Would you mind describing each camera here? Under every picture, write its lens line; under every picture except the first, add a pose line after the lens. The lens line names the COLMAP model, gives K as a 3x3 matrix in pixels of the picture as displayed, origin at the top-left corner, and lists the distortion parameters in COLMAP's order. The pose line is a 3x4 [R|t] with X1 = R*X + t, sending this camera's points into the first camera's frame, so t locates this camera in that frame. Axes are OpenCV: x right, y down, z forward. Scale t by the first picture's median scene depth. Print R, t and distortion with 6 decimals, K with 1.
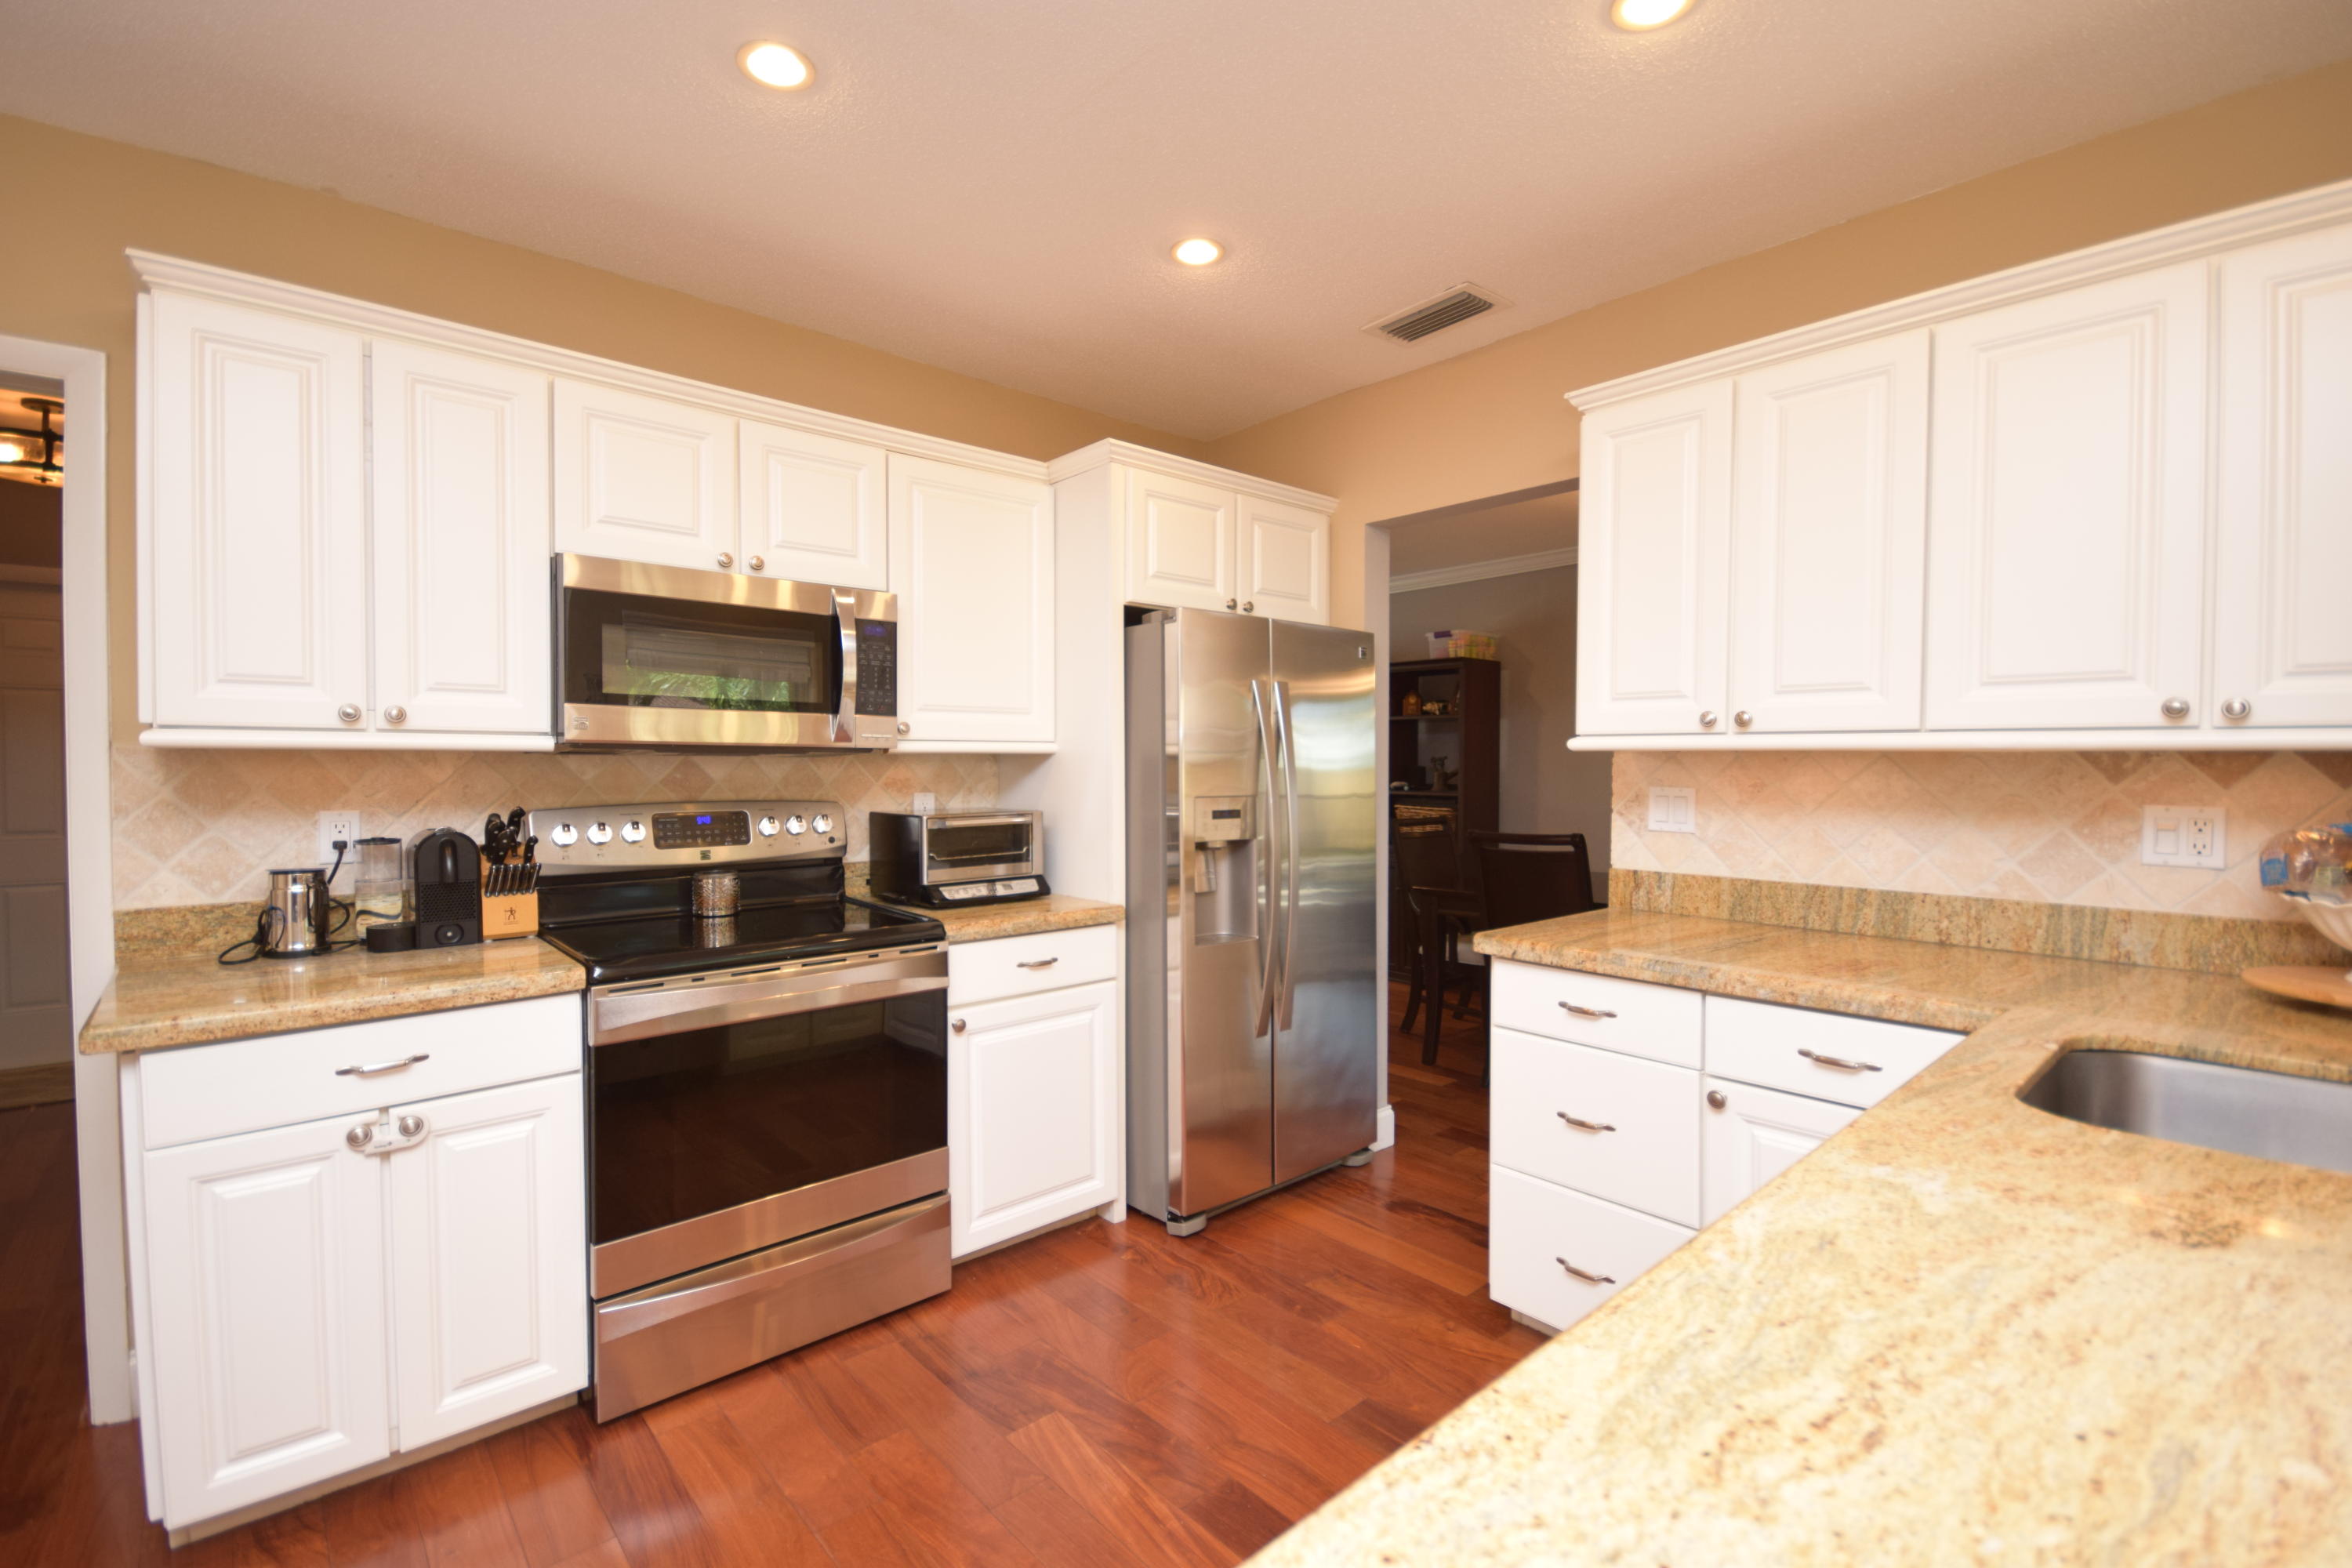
lens RADIAL K [[1033.7, 0, 1180.3], [0, 1033.7, 785.0], [0, 0, 1]] dist [0.014883, -0.014671]
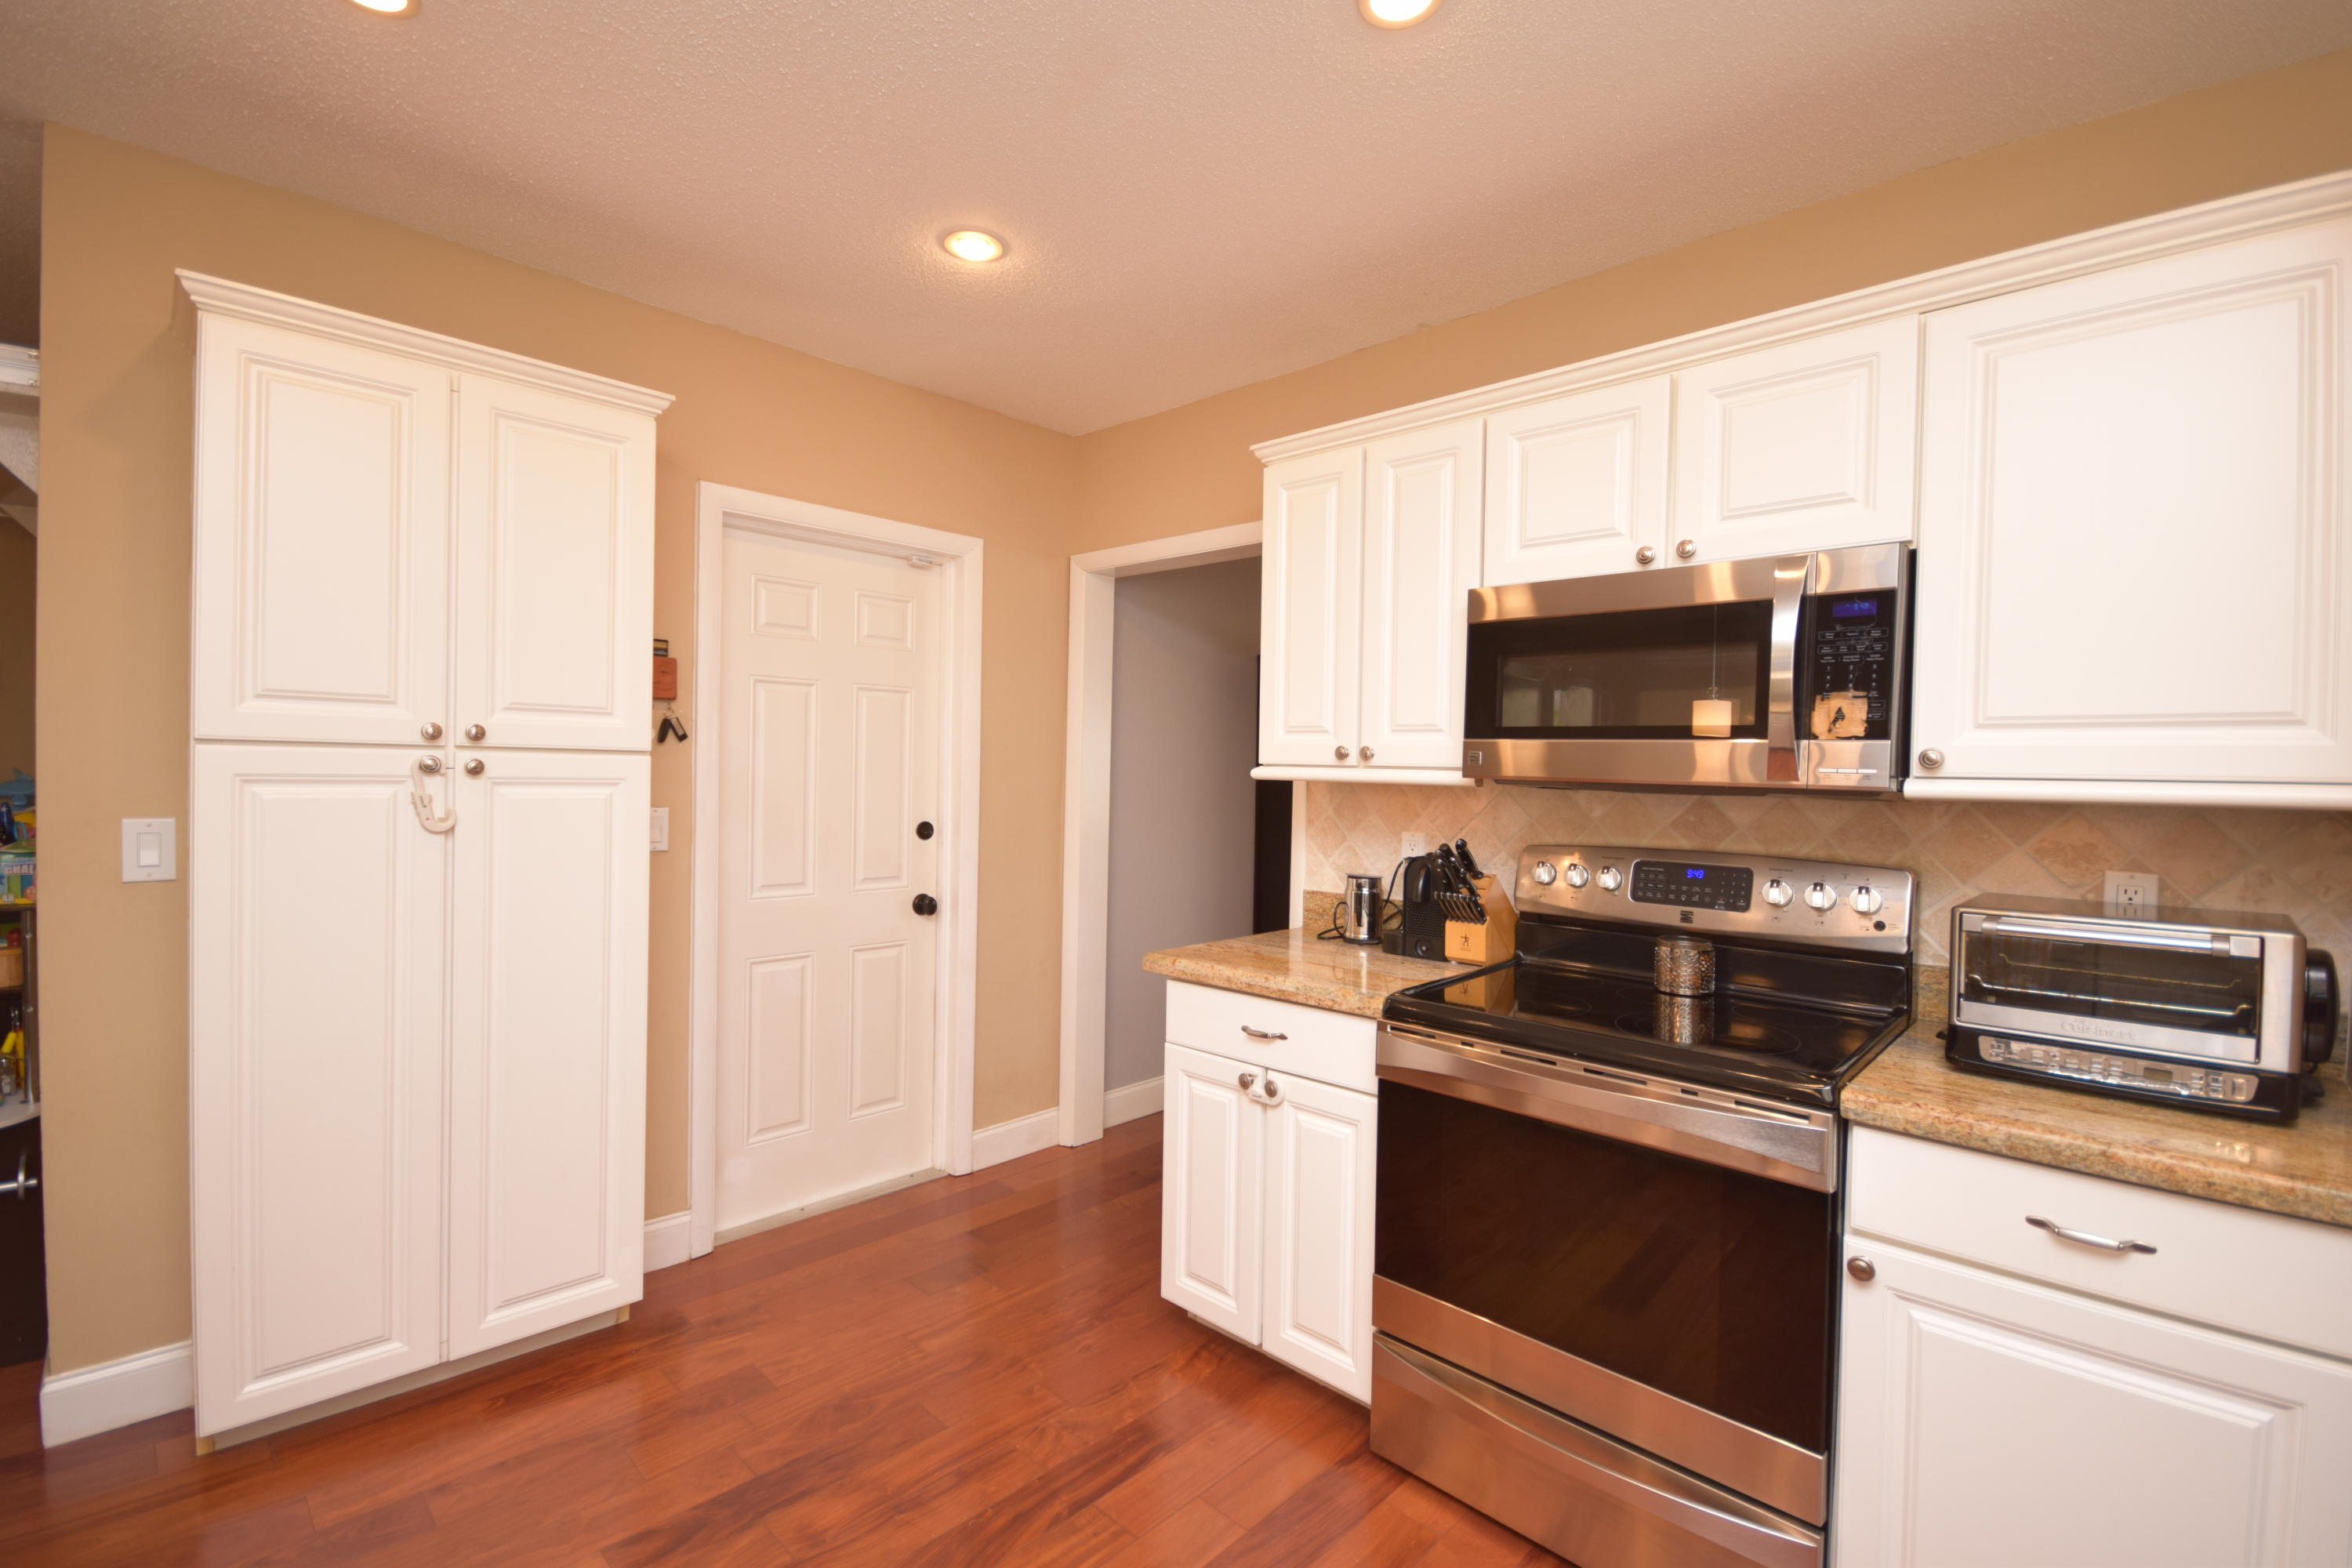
lens RADIAL K [[1033.7, 0, 1180.3], [0, 1033.7, 785.0], [0, 0, 1]] dist [0.014883, -0.014671]
pose [[0.073456, 0.014555, -0.997192, 0.339436], [-0.042808, 0.999018, 0.011428, -0.029726], [0.996379, 0.041849, 0.074007, 0.566205]]
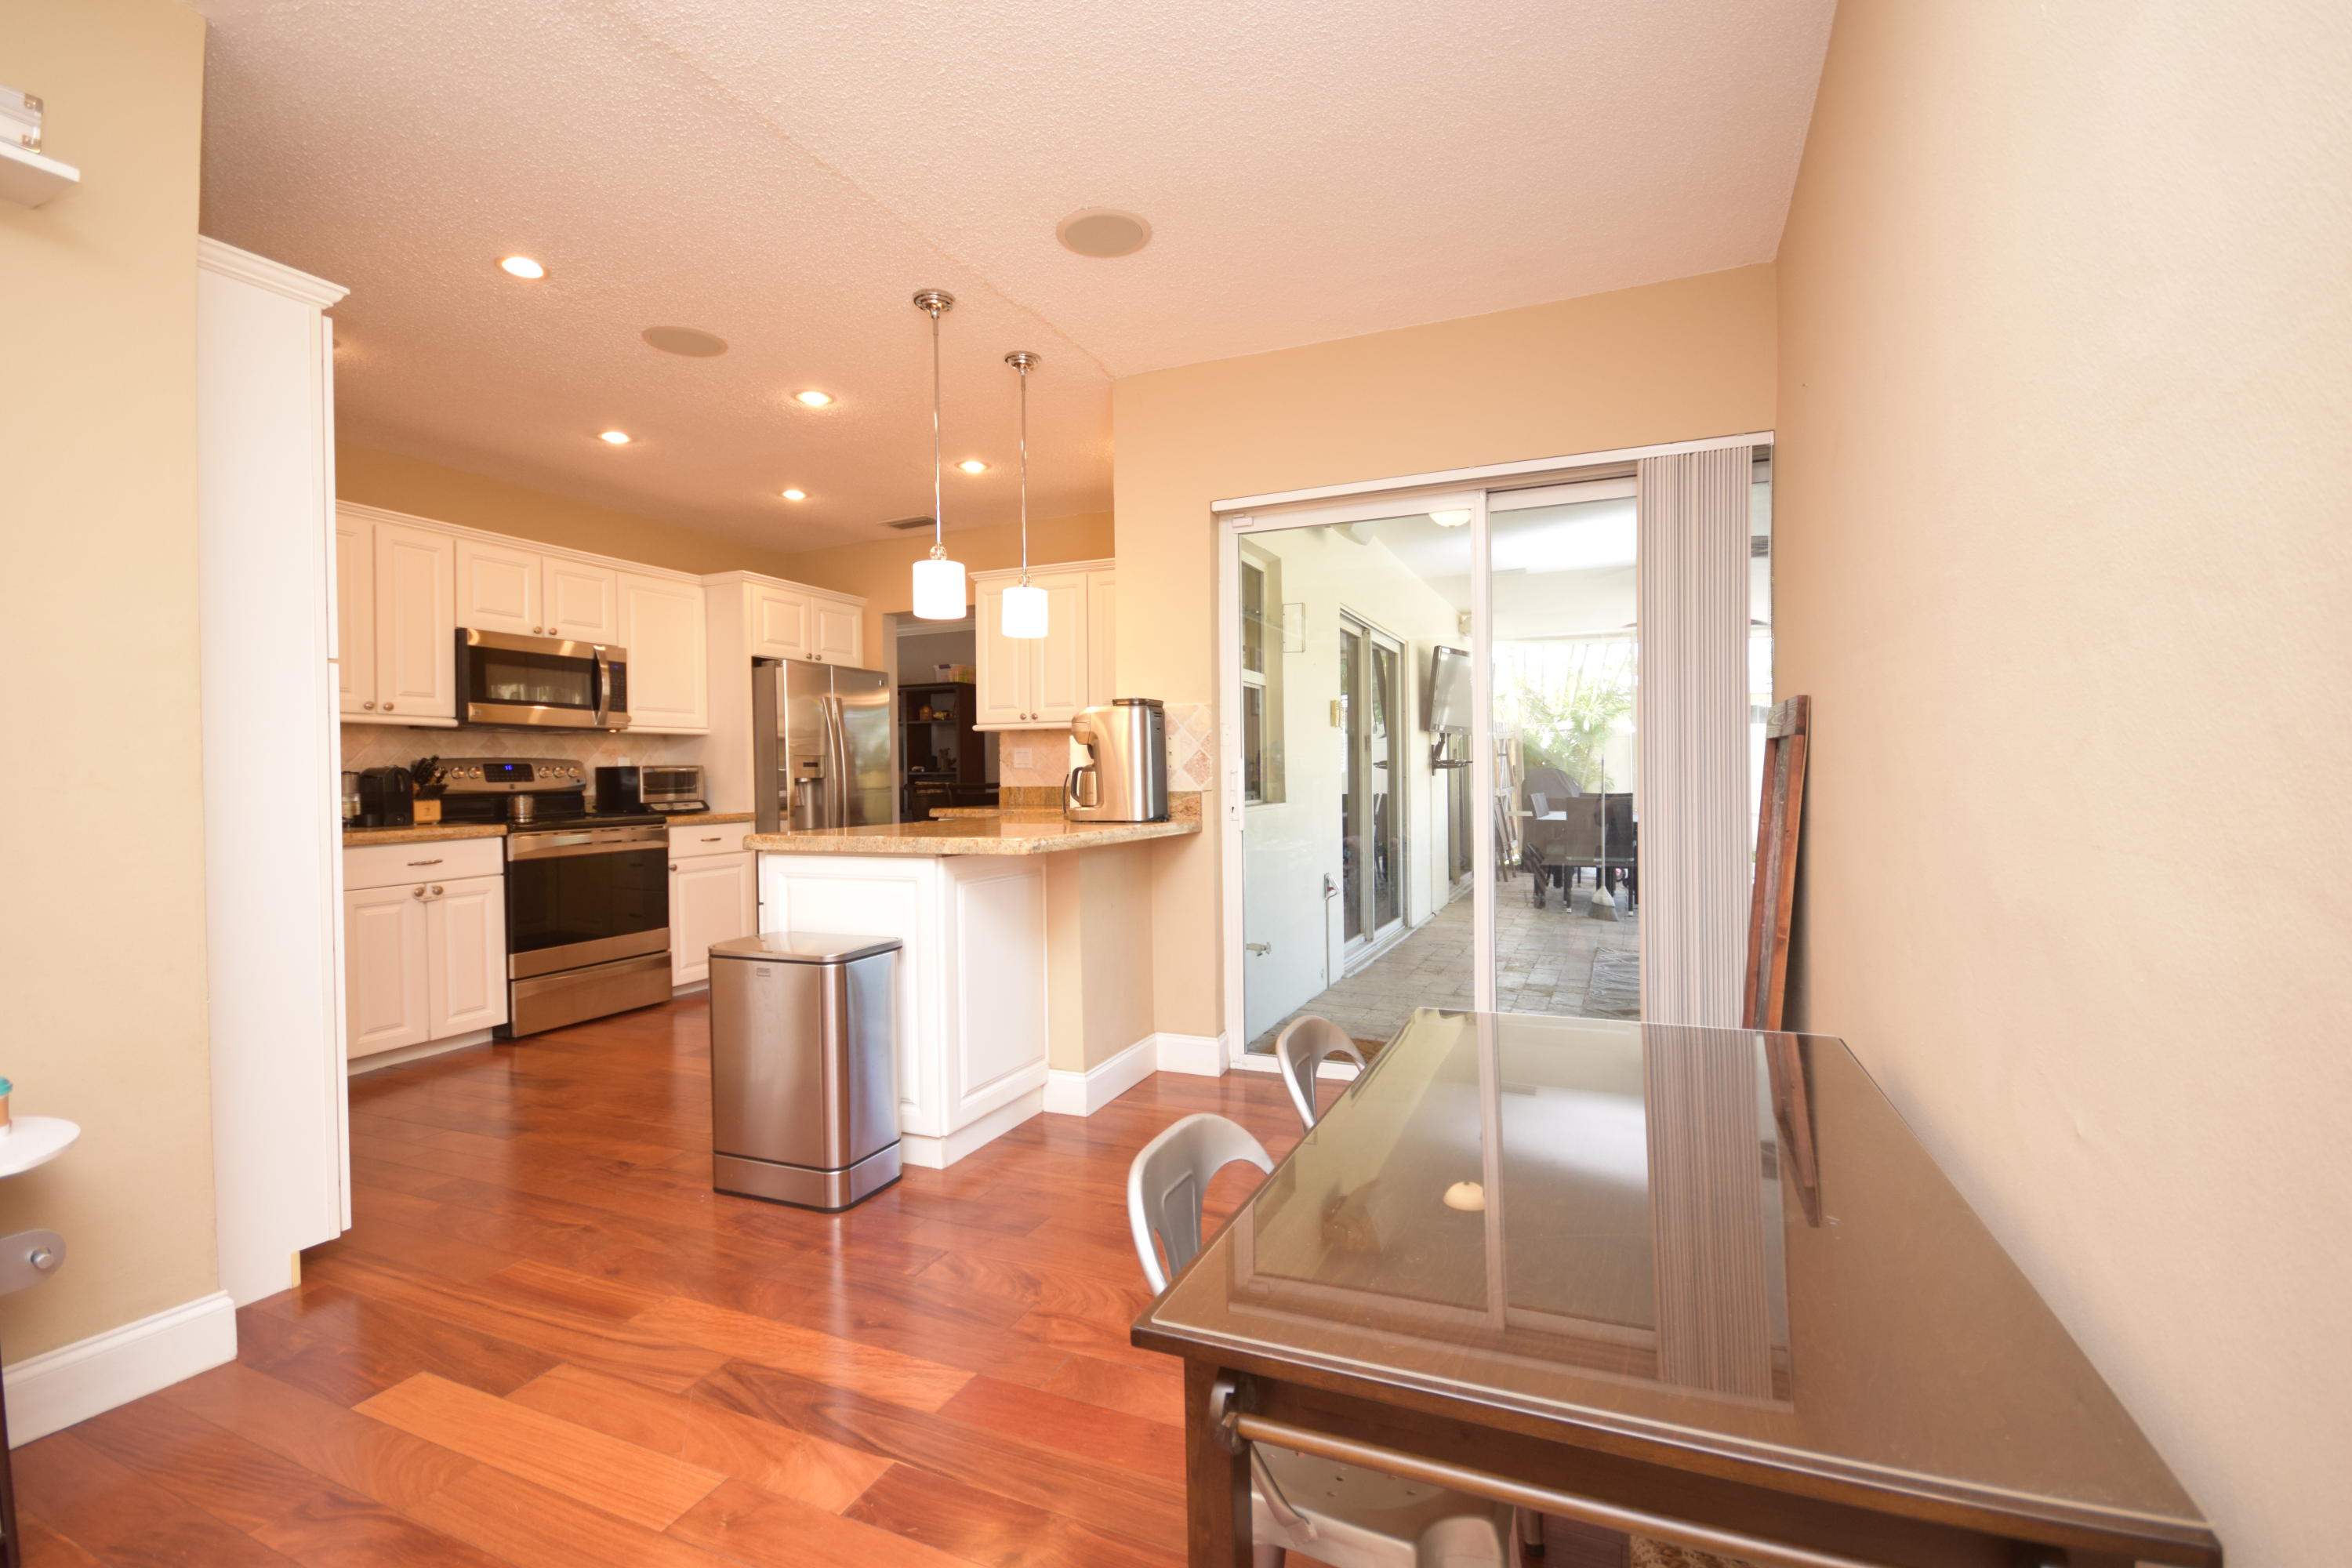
lens RADIAL K [[1033.7, 0, 1180.3], [0, 1033.7, 785.0], [0, 0, 1]] dist [0.014883, -0.014671]
pose [[0.908263, -0.018153, 0.418006, -0.158964], [0.023975, 0.999675, -0.008680, 0.114428], [-0.417713, 0.017905, 0.908403, -1.221326]]
